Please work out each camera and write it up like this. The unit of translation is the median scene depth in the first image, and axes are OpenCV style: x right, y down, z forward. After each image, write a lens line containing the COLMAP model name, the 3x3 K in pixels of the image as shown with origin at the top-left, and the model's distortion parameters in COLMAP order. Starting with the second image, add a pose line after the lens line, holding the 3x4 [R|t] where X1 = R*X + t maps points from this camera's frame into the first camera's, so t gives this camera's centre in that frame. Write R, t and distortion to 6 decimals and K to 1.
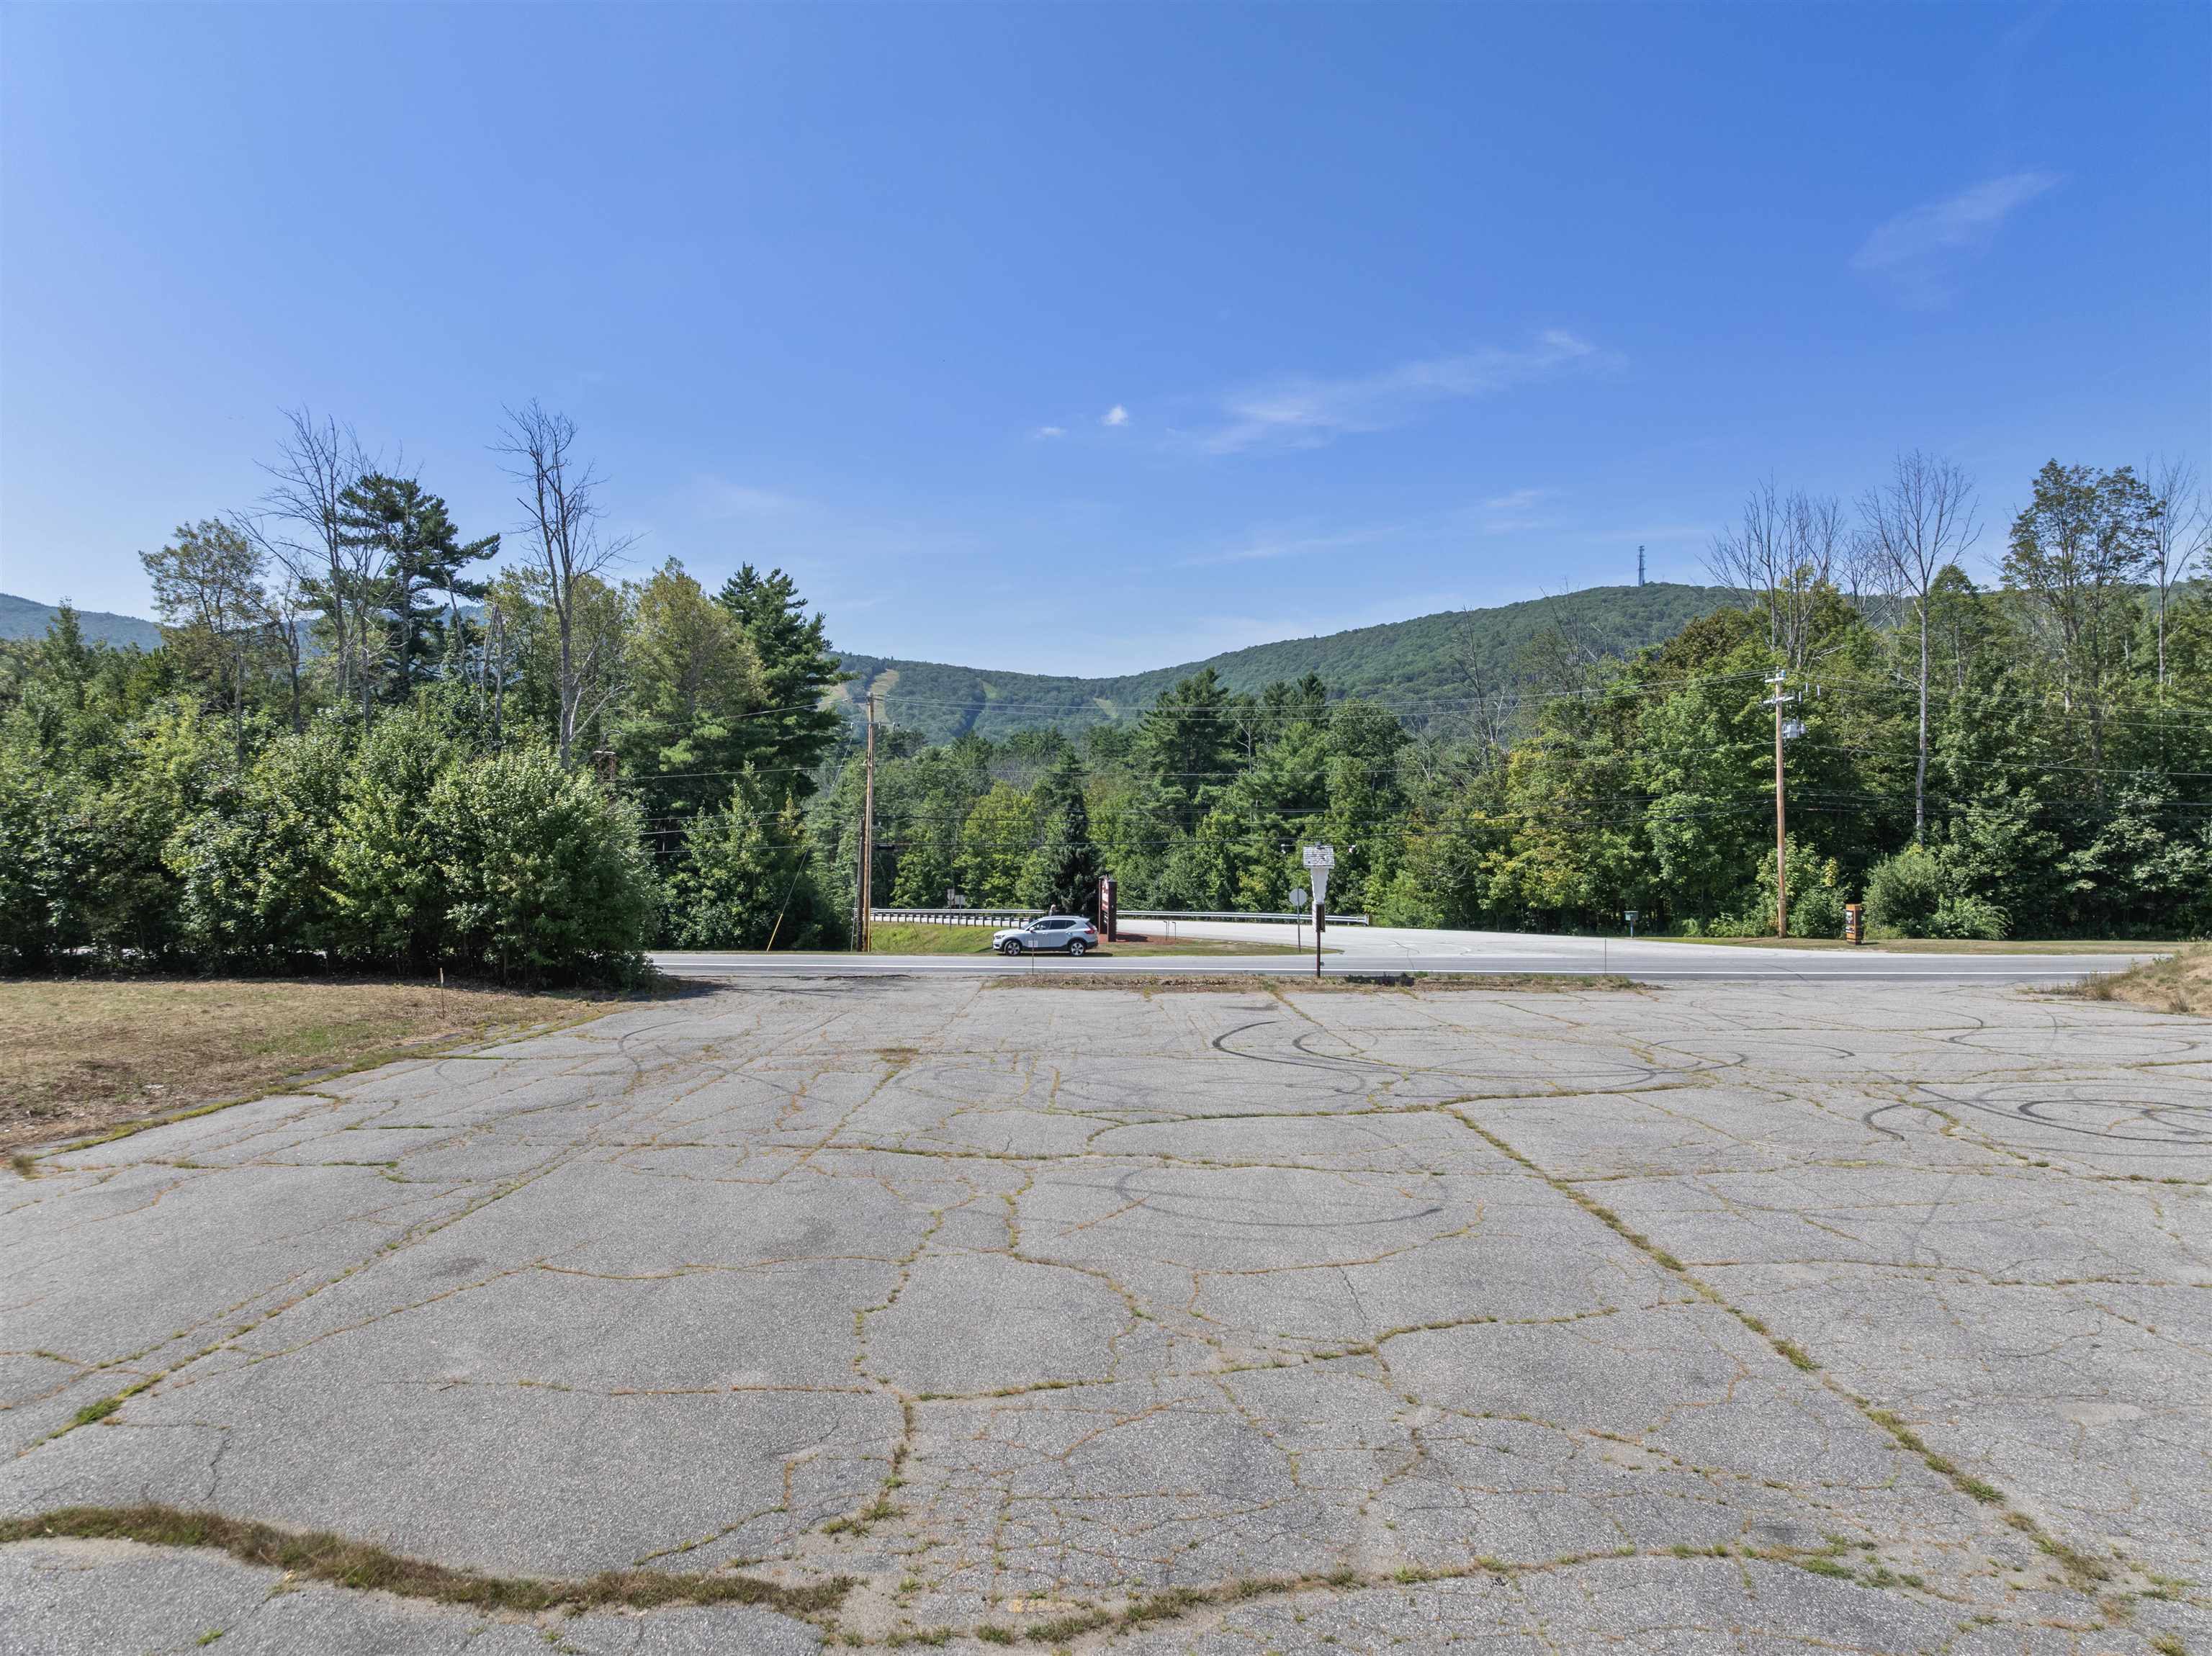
lens RADIAL K [[1550.3, 0, 1112.7], [0, 1550.3, 828.7], [0, 0, 1]] dist [-0.039475, -0.000985]
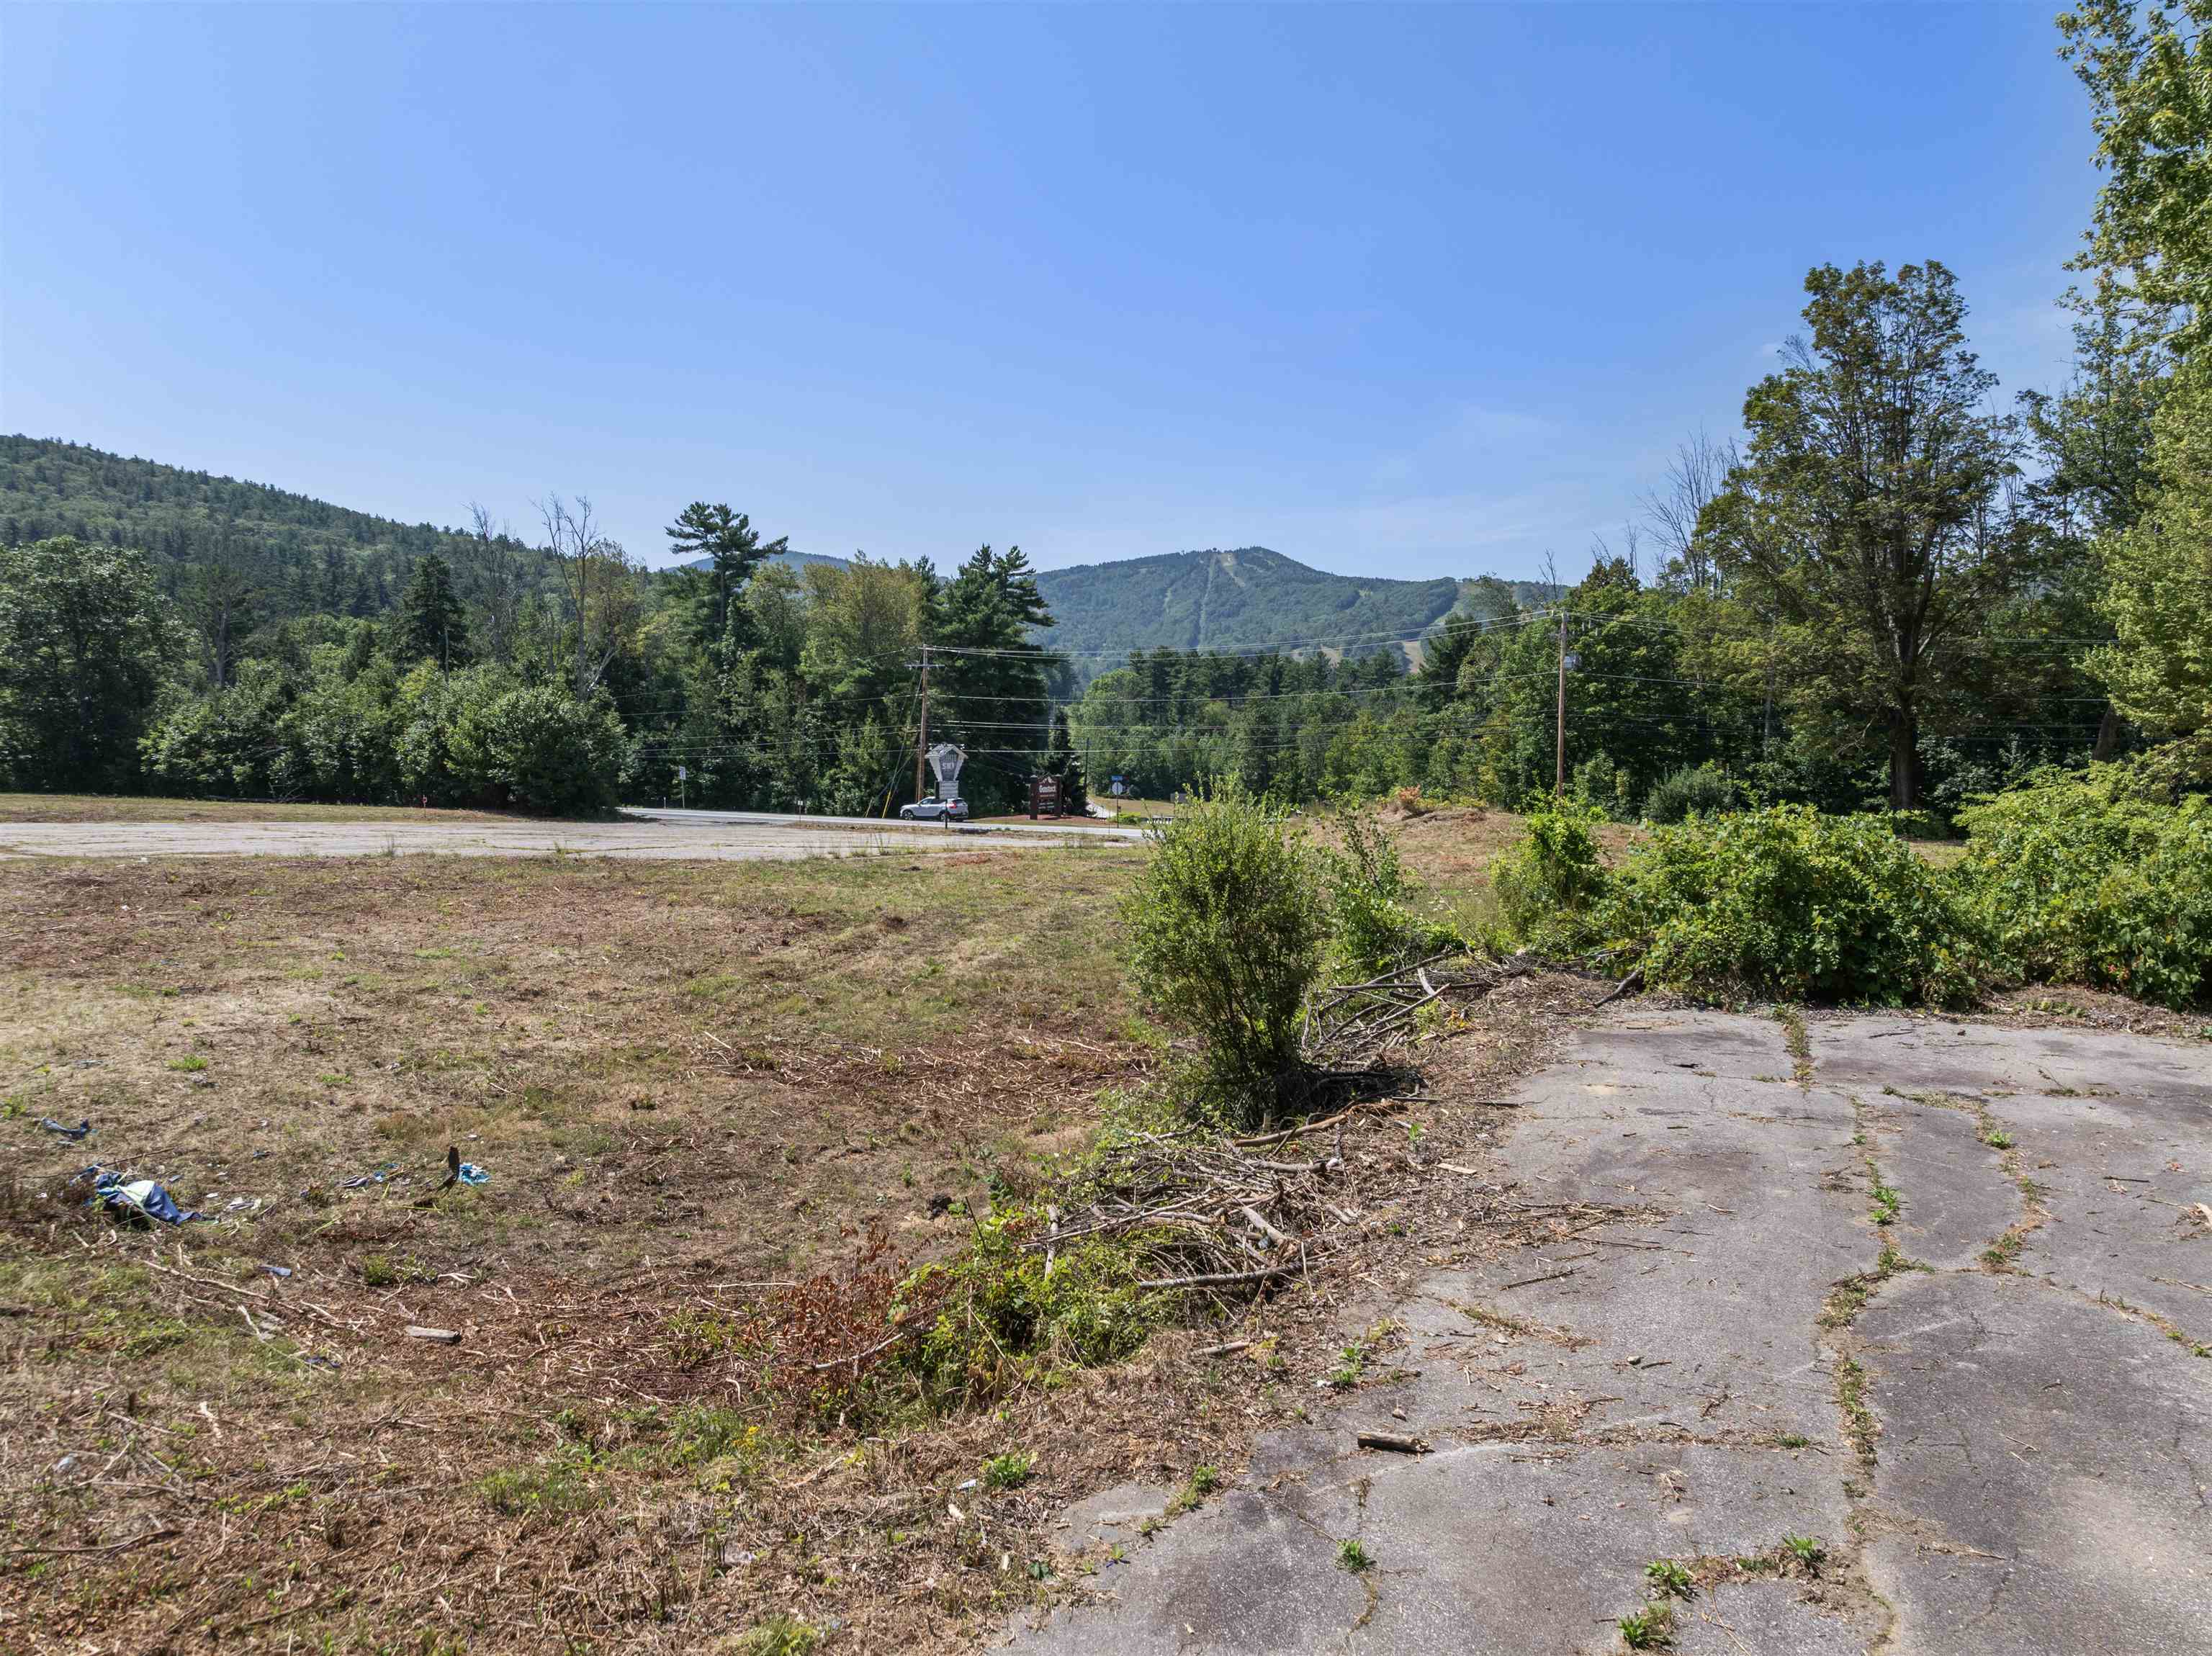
lens RADIAL K [[1550.3, 0, 1112.7], [0, 1550.3, 828.7], [0, 0, 1]] dist [-0.039475, -0.000985]
pose [[0.896075, 0.033210, -0.442658, 0.586841], [-0.013962, 0.998813, 0.046673, 0.012643], [0.443682, -0.035642, 0.895475, -0.195134]]
